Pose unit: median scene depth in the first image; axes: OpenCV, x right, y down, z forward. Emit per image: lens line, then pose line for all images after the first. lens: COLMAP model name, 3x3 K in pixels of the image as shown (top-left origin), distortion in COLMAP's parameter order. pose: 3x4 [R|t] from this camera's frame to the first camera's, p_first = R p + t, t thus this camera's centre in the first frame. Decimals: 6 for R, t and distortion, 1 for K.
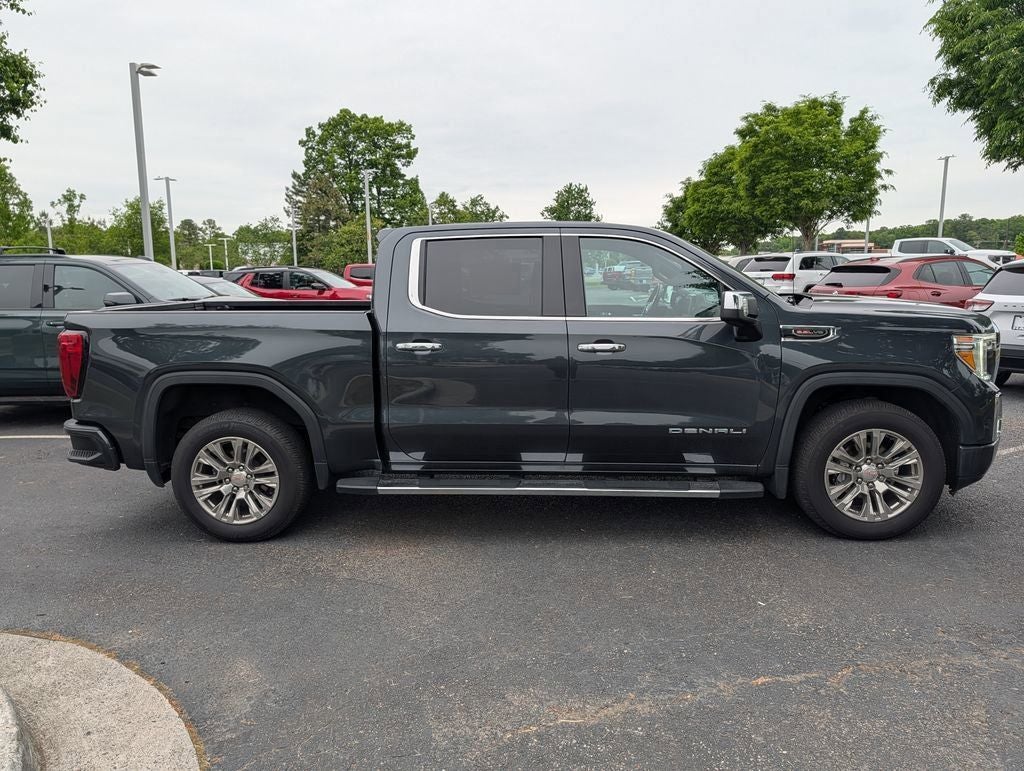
lens RADIAL K [[757.8, 0, 479.9], [0, 757.8, 396.7], [0, 0, 1]] dist [0.016614, -0.016563]
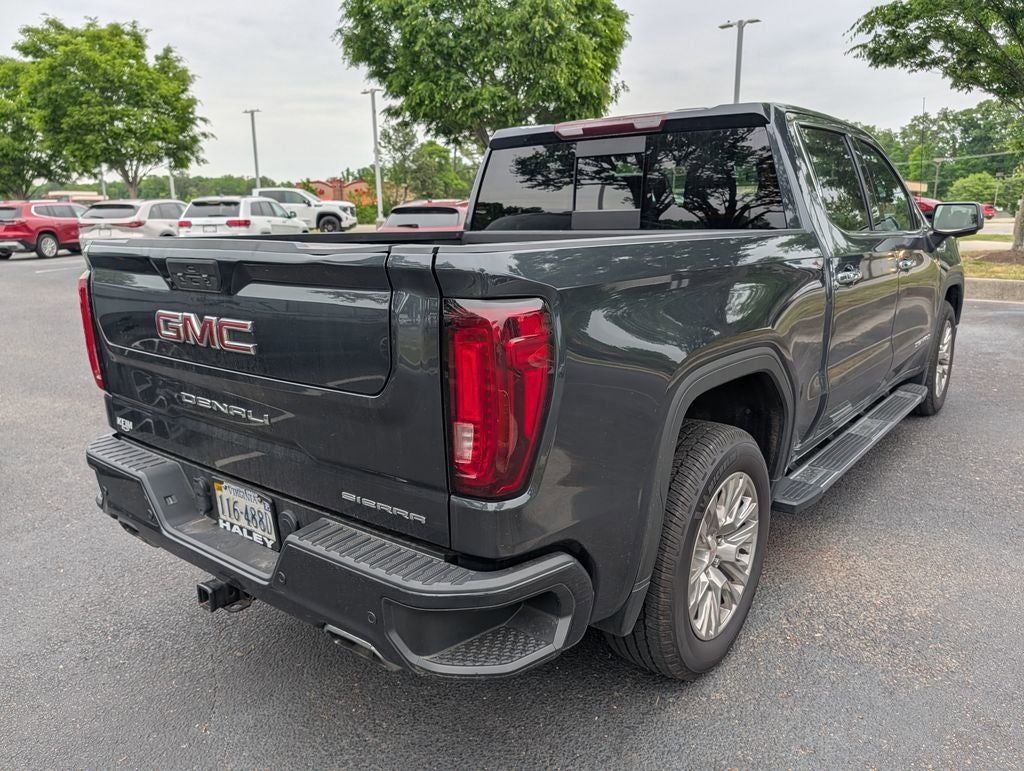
lens RADIAL K [[757.8, 0, 493.7], [0, 757.8, 420.9], [0, 0, 1]] dist [0.016614, -0.016563]
pose [[0.534586, -0.209711, 0.818681, -0.736108], [0.141069, 0.977275, 0.158220, -0.079619], [-0.833257, 0.030909, 0.552021, 0.748510]]
